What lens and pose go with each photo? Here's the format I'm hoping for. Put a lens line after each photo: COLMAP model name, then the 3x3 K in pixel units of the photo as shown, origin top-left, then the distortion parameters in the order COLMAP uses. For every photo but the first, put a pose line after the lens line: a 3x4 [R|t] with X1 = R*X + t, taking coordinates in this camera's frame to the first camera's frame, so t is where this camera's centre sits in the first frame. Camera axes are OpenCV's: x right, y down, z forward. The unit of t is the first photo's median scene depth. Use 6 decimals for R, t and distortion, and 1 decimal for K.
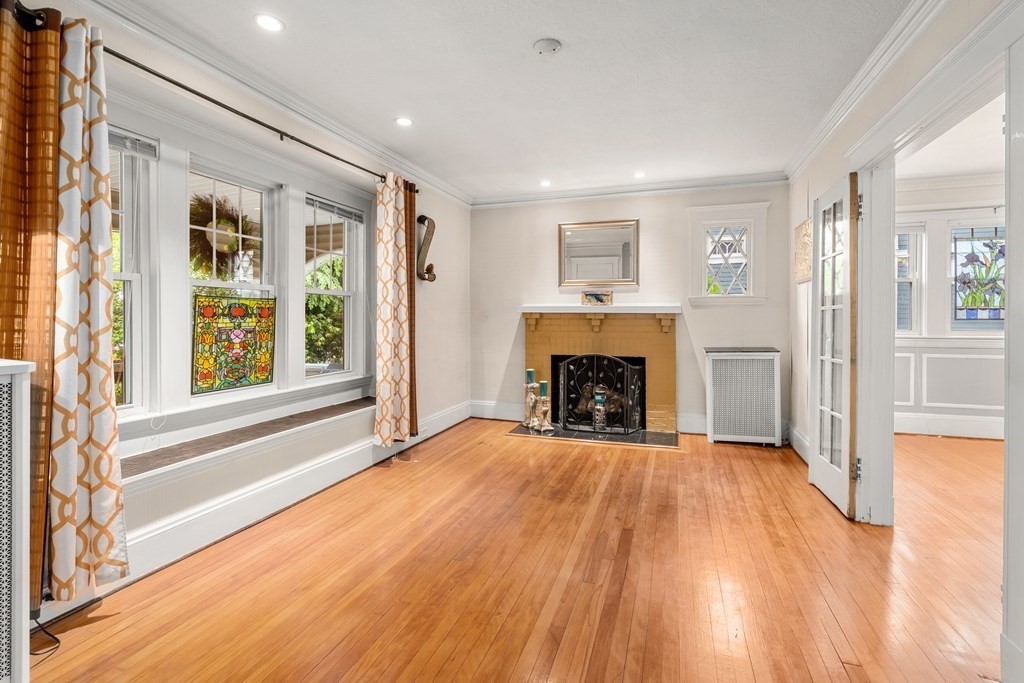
lens RADIAL K [[468.8, 0, 525.6], [0, 468.8, 316.7], [0, 0, 1]] dist [-0.004454, 0.002251]
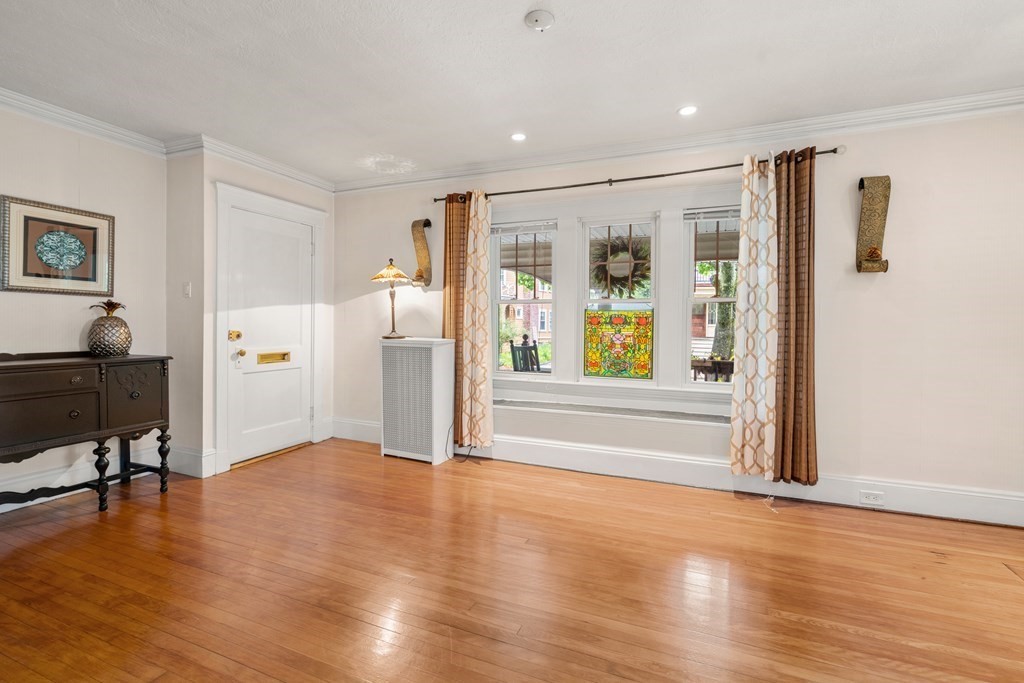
lens RADIAL K [[468.8, 0, 512.7], [0, 468.8, 326.2], [0, 0, 1]] dist [-0.004454, 0.002251]
pose [[-0.082337, 0.004985, -0.996592, 0.745238], [-0.006007, 0.999967, 0.005498, -0.000586], [0.996586, 0.006439, -0.082305, 0.809212]]
